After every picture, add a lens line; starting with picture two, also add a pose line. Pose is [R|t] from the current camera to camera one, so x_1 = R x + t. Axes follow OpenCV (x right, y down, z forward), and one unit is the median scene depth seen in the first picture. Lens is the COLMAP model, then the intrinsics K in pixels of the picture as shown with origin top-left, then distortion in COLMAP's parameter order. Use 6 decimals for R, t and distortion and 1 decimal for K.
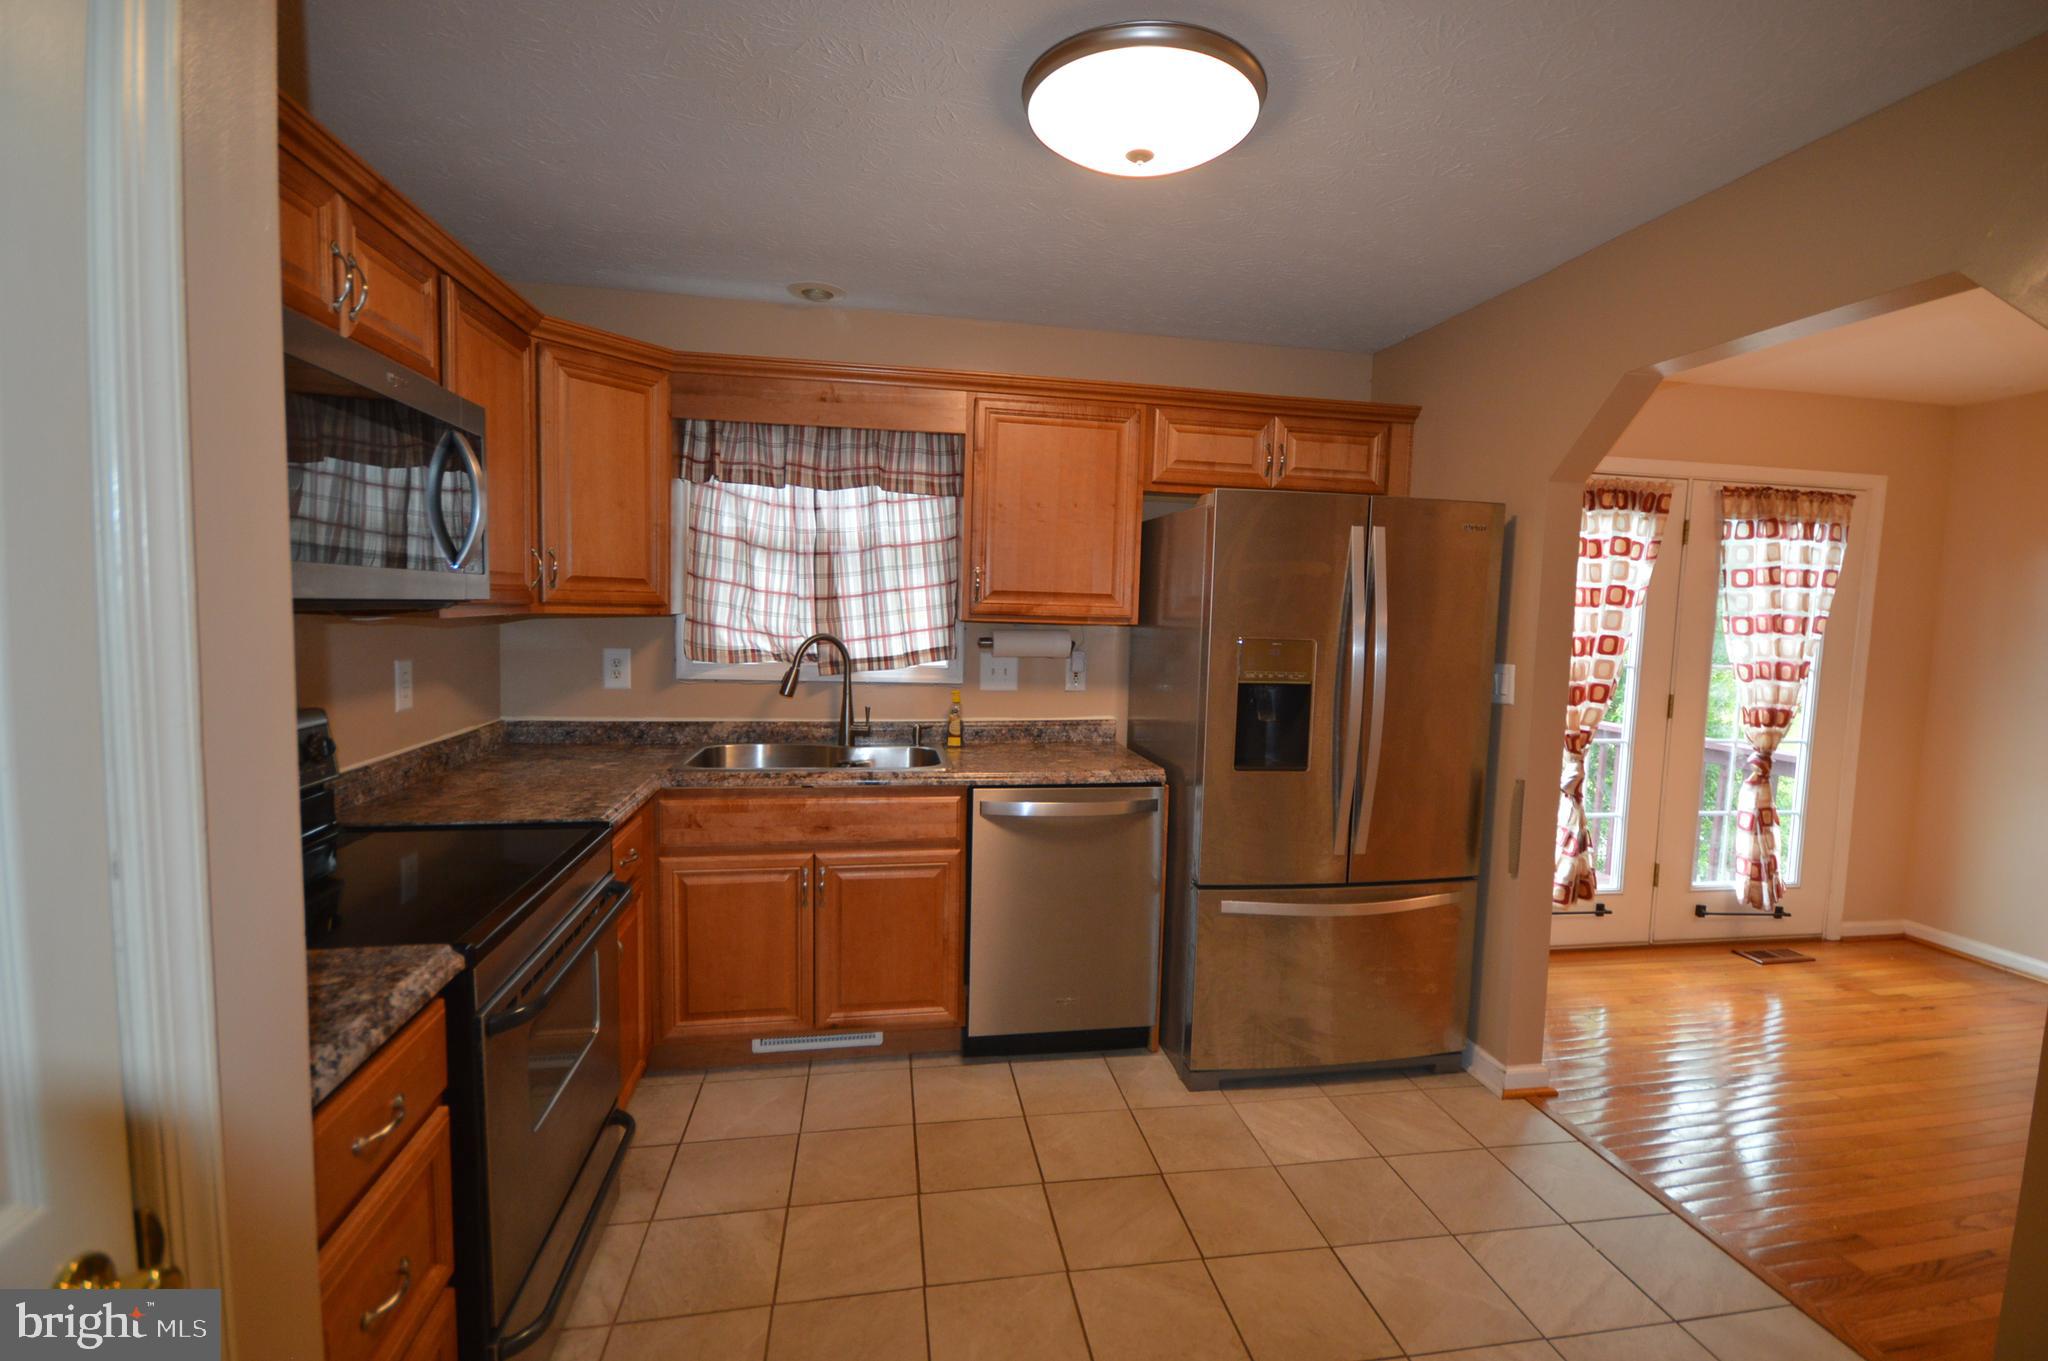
lens RADIAL K [[916.5, 0, 1040.2], [0, 916.5, 676.4], [0, 0, 1]] dist [-0.003940, -0.001209]
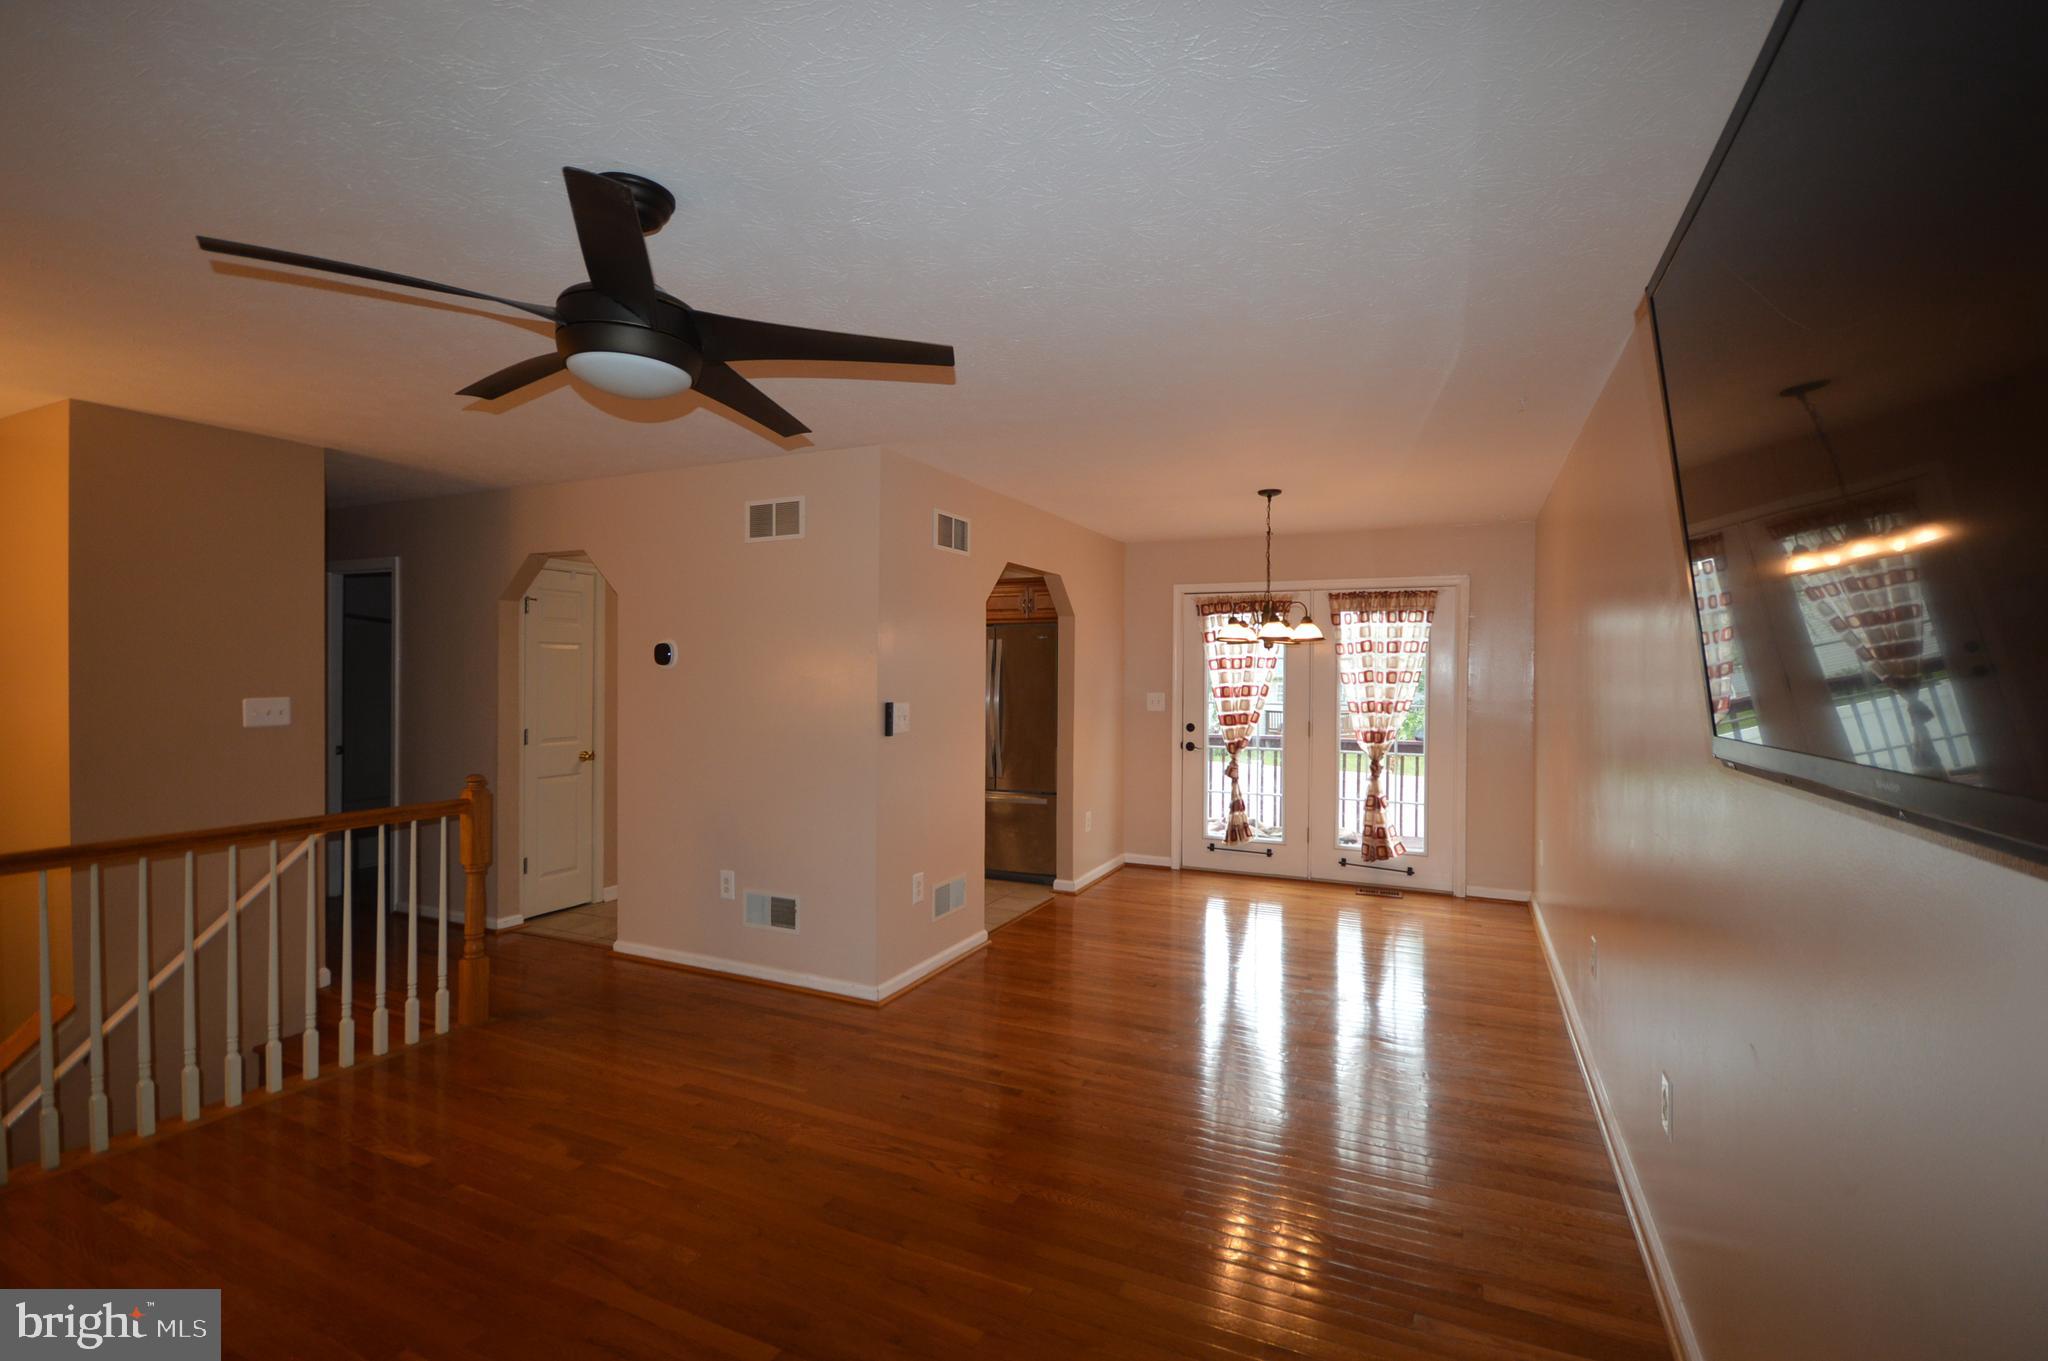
lens RADIAL K [[916.5, 0, 1040.2], [0, 916.5, 676.4], [0, 0, 1]] dist [-0.003940, -0.001209]
pose [[0.820173, -0.020385, -0.571753, 1.310912], [-0.030658, 0.996363, -0.079504, 0.089428], [0.571294, 0.082736, 0.816565, -0.647037]]
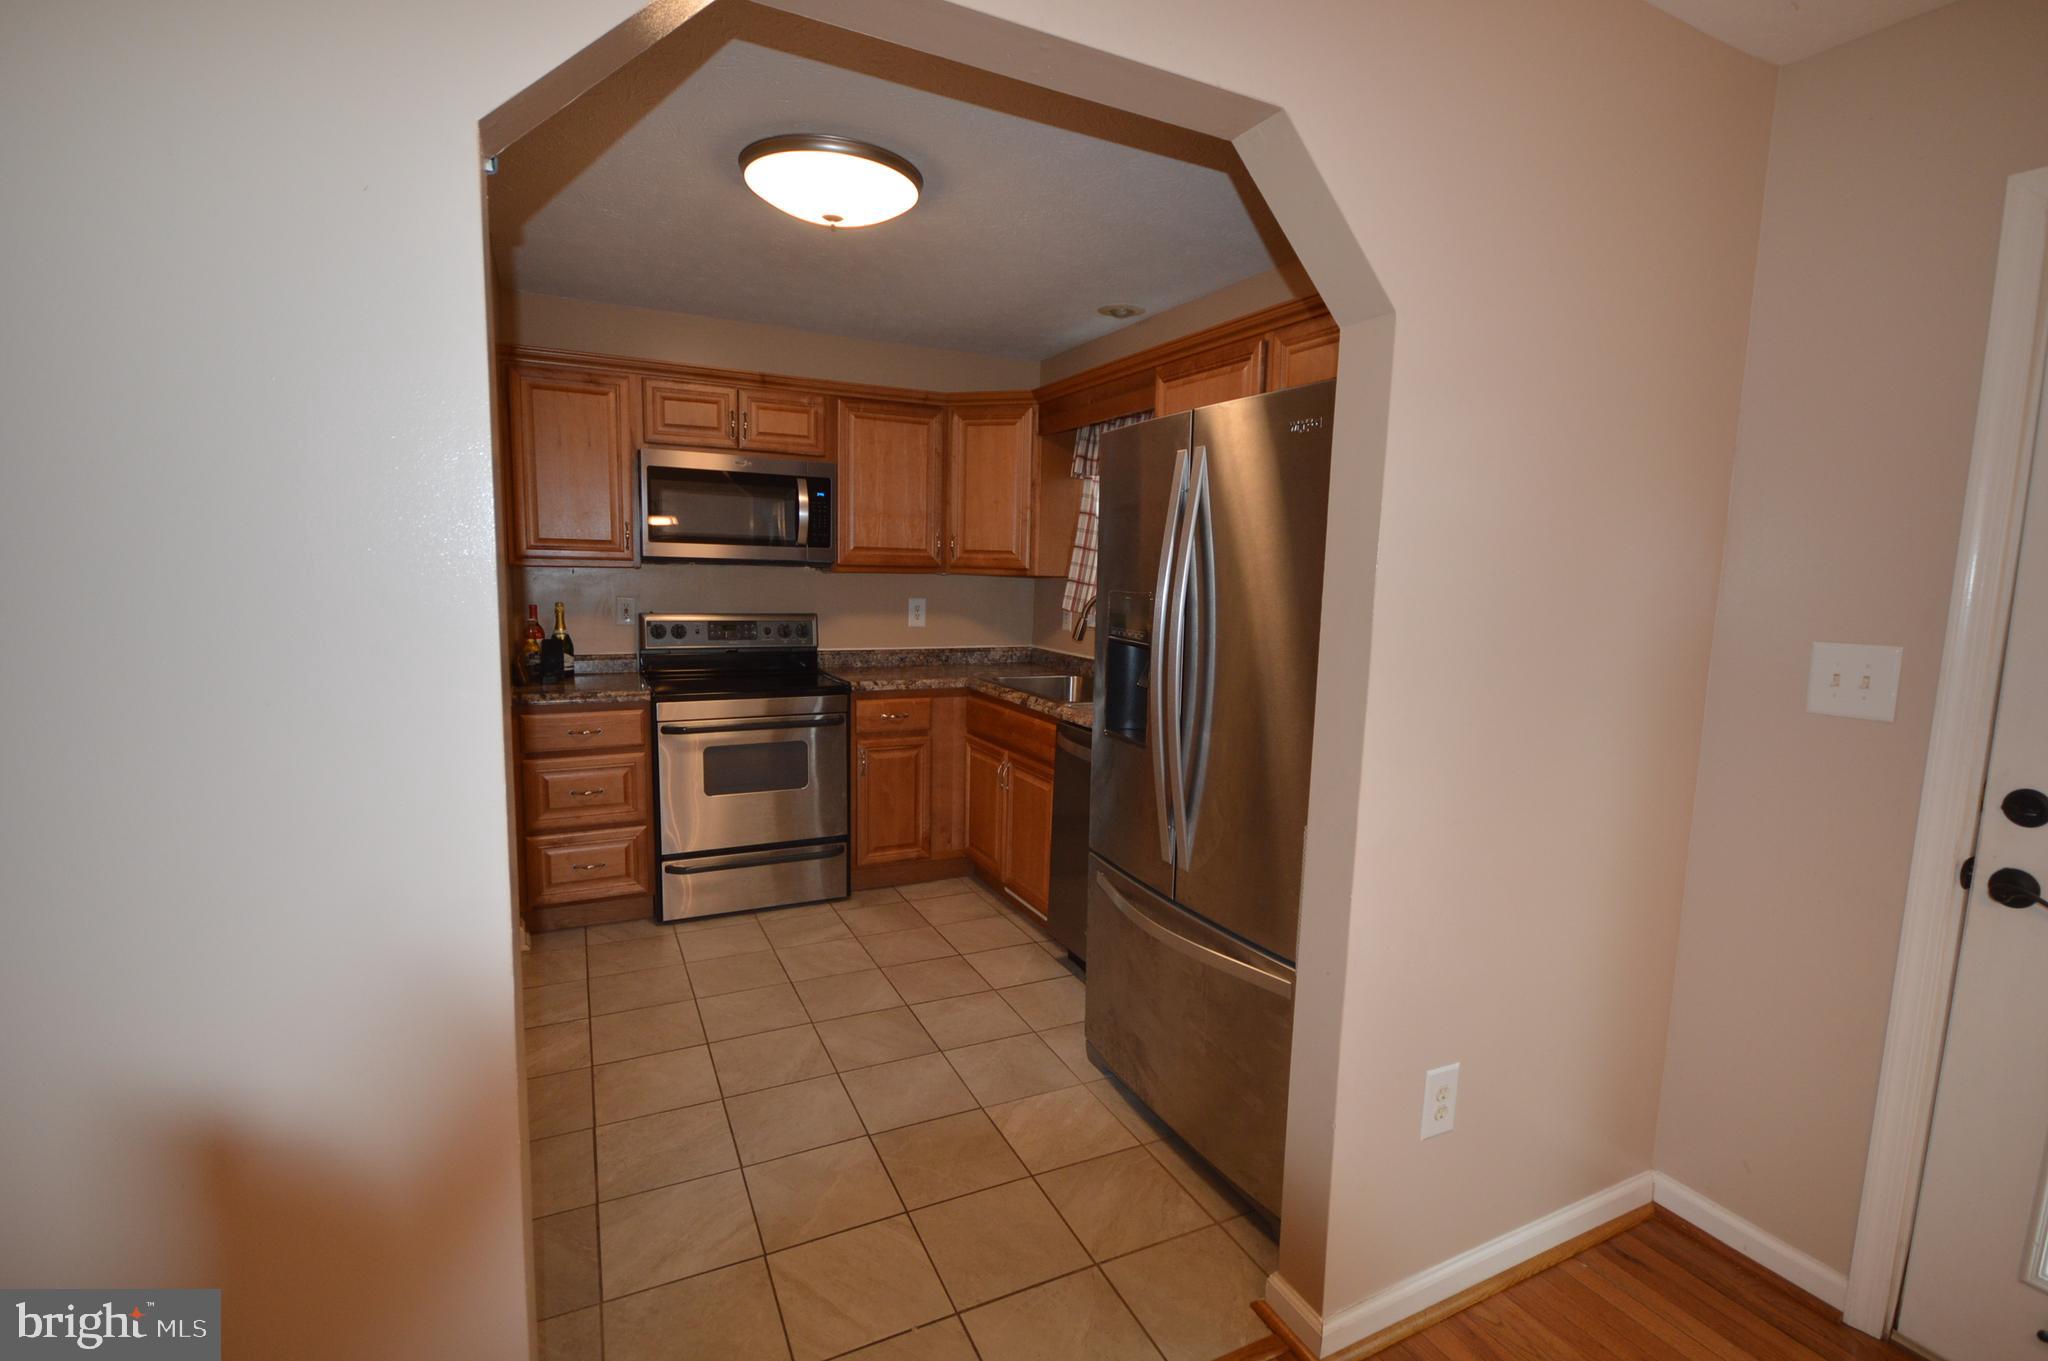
lens RADIAL K [[926.8, 0, 1029.3], [0, 926.8, 678.7], [0, 0, 1]] dist [-0.001285, -0.000196]
pose [[0.278024, 0.095069, -0.955858, 0.778510], [-0.097417, 0.992750, 0.070403, -0.007689], [0.955621, 0.073543, 0.285270, 0.468574]]
